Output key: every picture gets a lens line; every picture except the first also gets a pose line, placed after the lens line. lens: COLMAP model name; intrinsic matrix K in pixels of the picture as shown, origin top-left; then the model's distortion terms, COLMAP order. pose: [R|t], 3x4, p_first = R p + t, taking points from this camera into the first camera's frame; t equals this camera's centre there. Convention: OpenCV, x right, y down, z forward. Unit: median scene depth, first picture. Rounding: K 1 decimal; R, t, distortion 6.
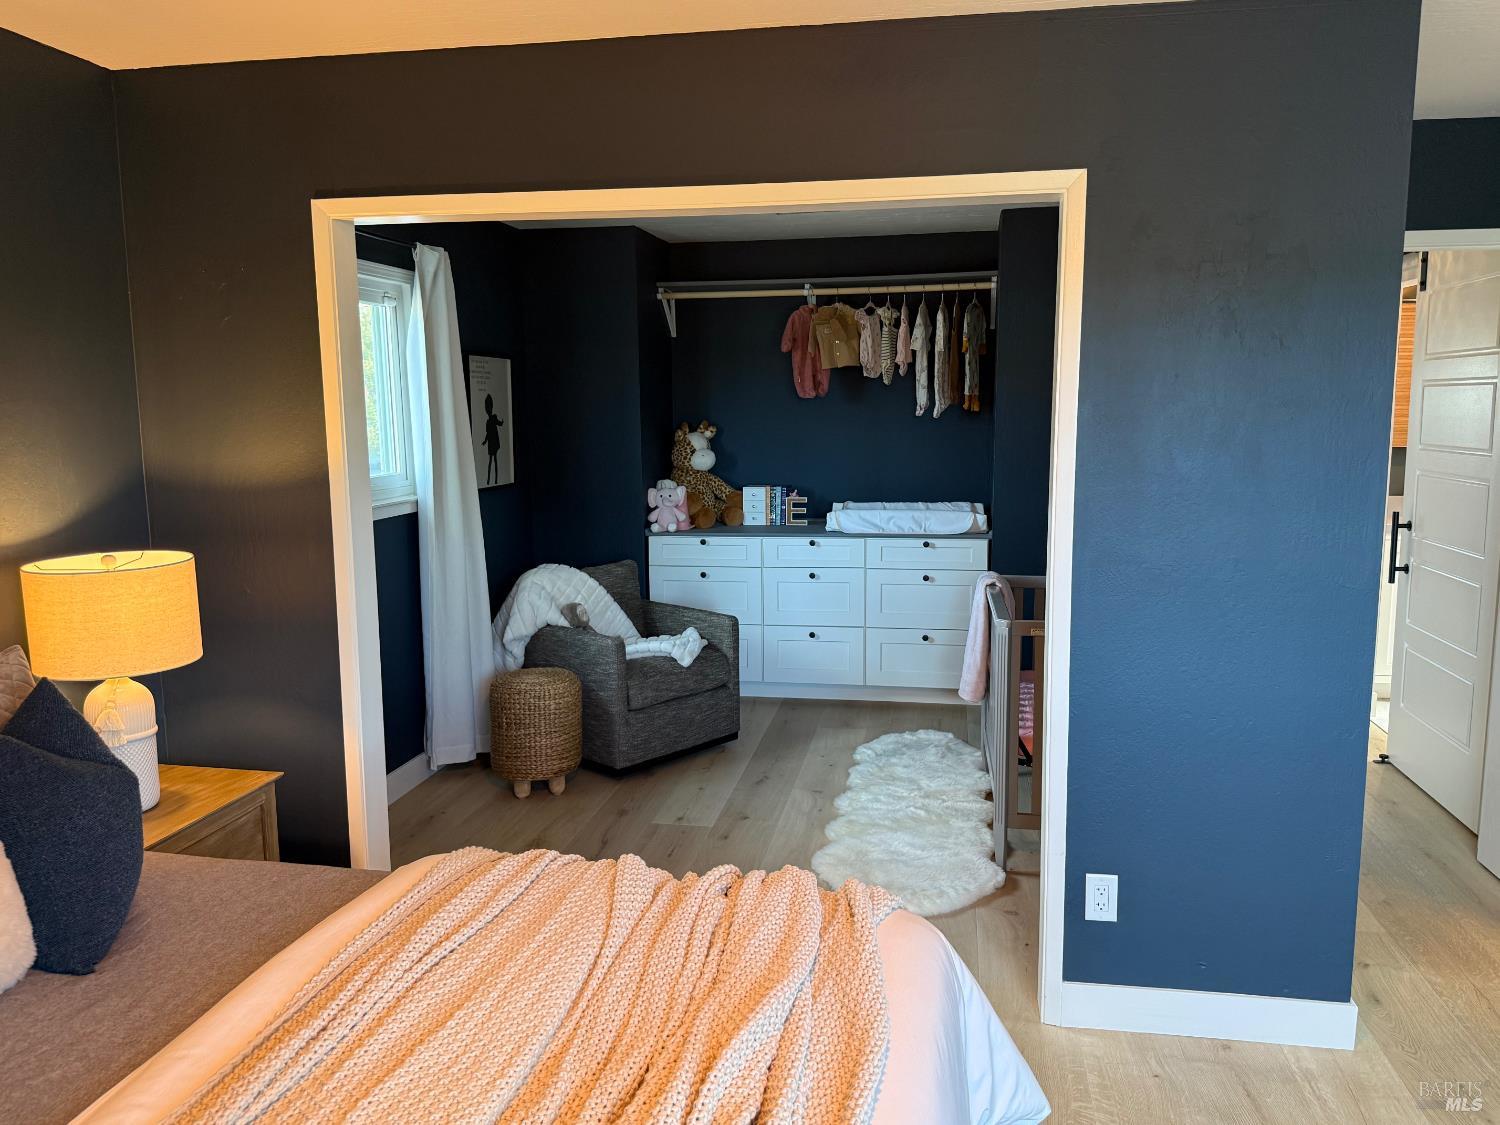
lens RADIAL K [[1128.2, 0, 751.8], [0, 1128.2, 566.5], [0, 0, 1]] dist [0.011408, -0.001282]
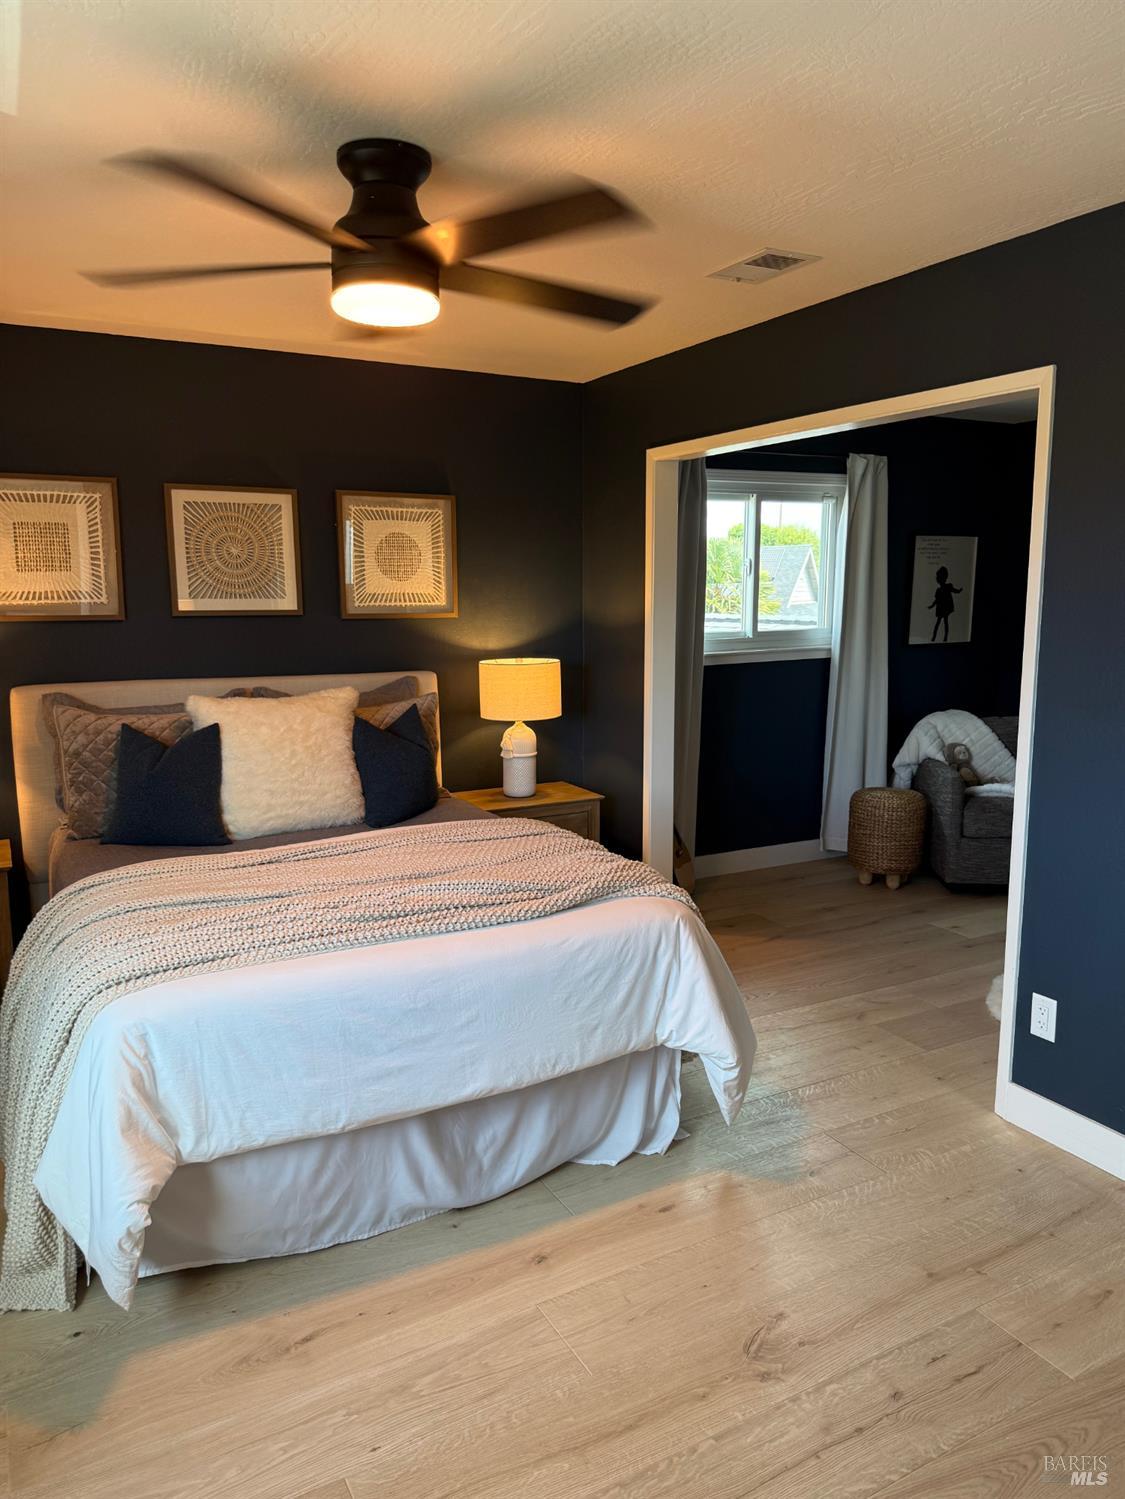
lens RADIAL K [[1054.2, 0, 560.9], [0, 1054.2, 749.2], [0, 0, 1]] dist [0.014107, -0.000878]
pose [[0.615156, 0.125170, -0.778406, 0.506998], [-0.111068, 0.991229, 0.071618, 0.005948], [0.780543, 0.042400, 0.623663, -0.020245]]
